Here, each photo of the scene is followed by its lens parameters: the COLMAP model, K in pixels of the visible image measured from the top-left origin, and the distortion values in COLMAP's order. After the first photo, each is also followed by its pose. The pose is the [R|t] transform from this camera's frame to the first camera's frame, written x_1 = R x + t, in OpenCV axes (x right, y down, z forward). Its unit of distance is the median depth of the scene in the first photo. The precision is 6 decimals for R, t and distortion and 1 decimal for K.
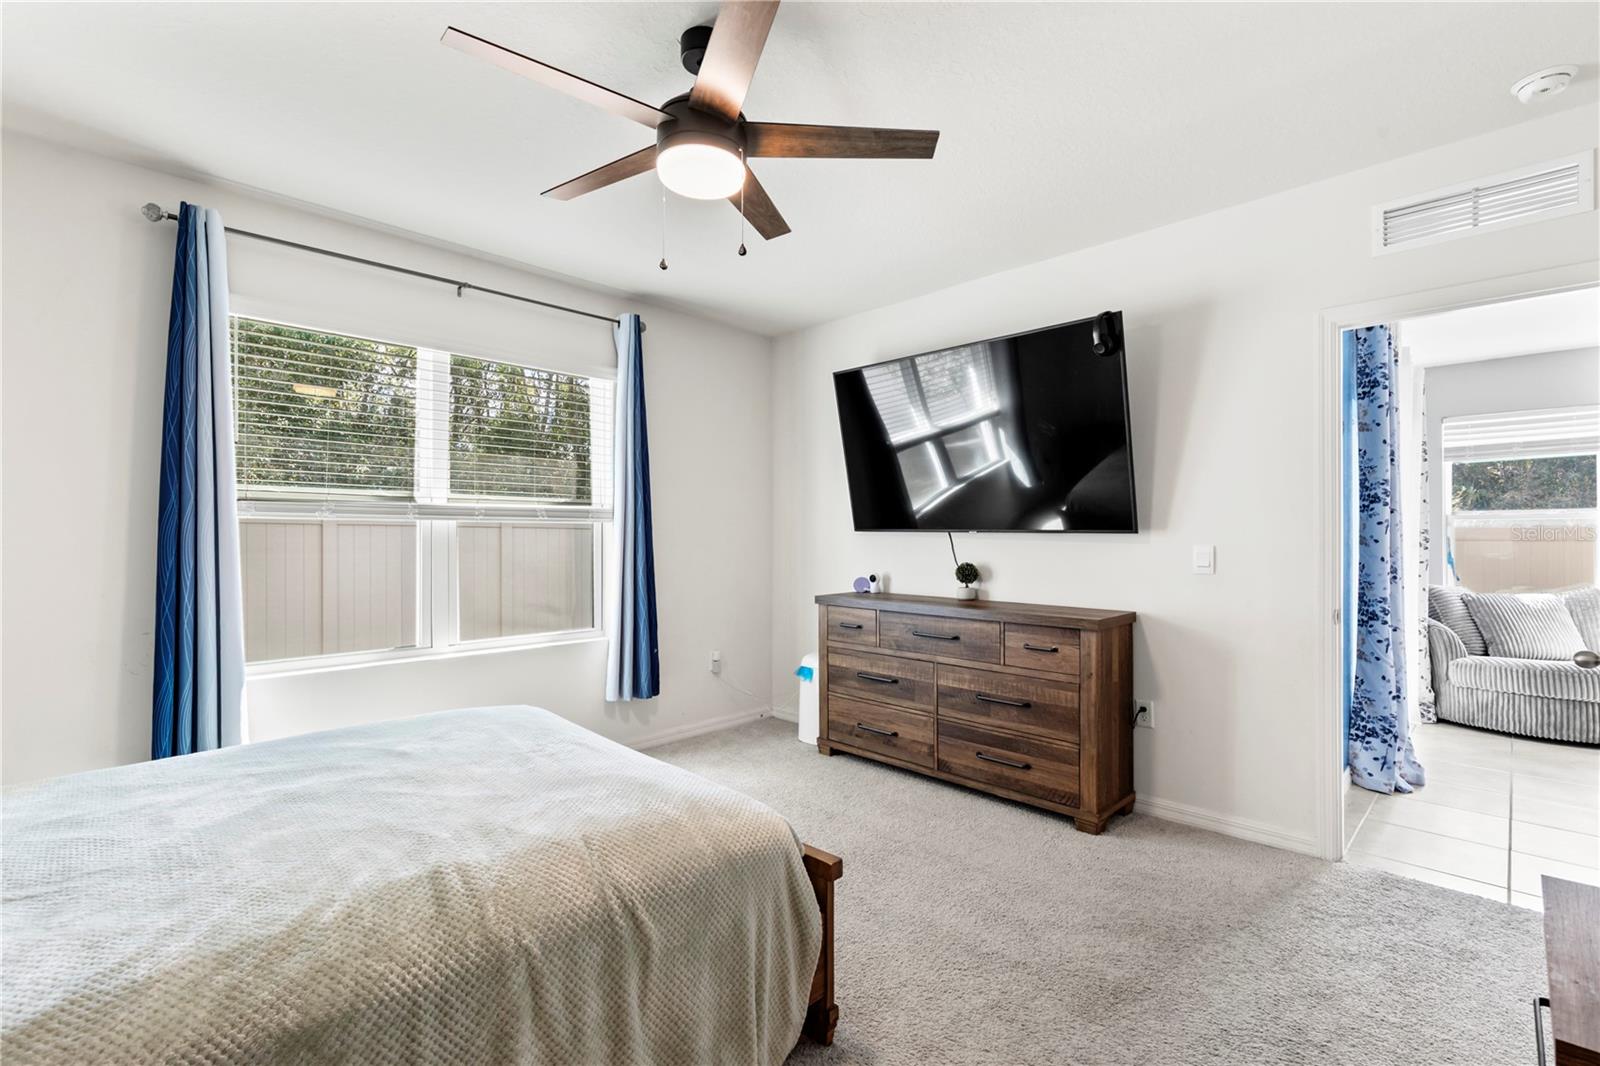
lens RADIAL K [[729.6, 0, 801.0], [0, 729.6, 531.8], [0, 0, 1]] dist [0.008725, -0.001522]
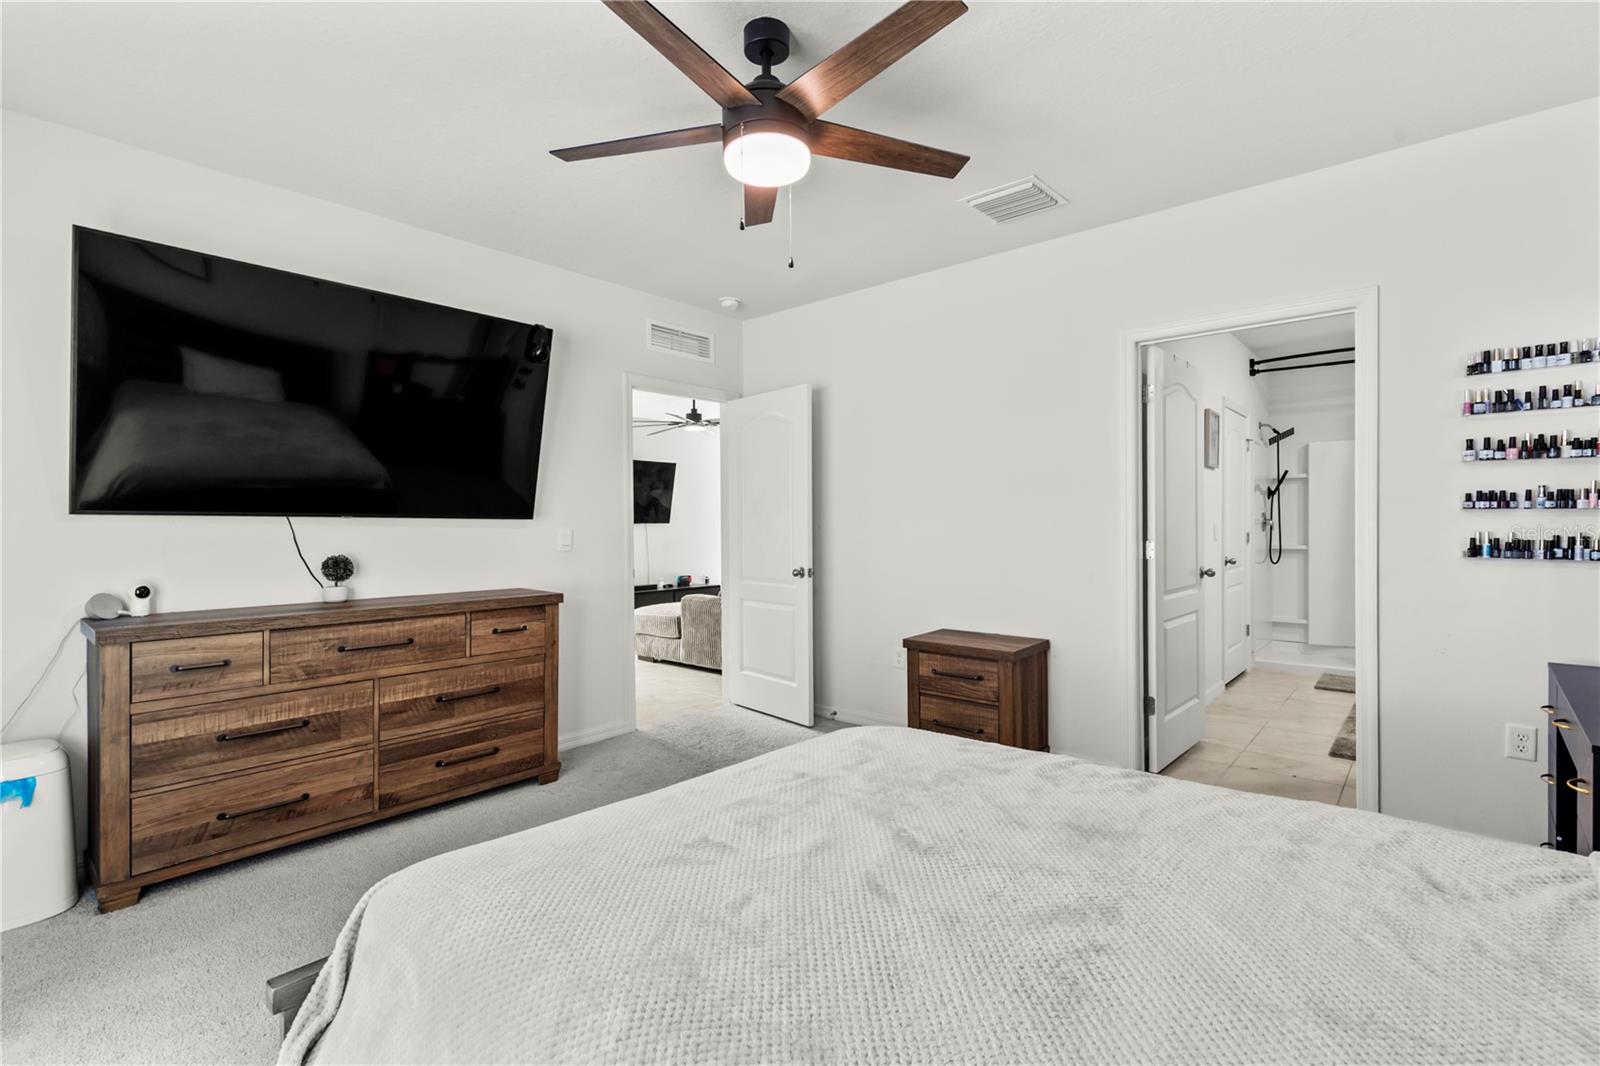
lens RADIAL K [[729.6, 0, 798.2], [0, 729.6, 526.2], [0, 0, 1]] dist [0.008725, -0.001522]
pose [[-0.070484, -0.002554, 0.997510, -0.669006], [-0.000205, 0.999997, 0.002546, 0.008732], [-0.997513, -0.000025, -0.070484, 0.605160]]
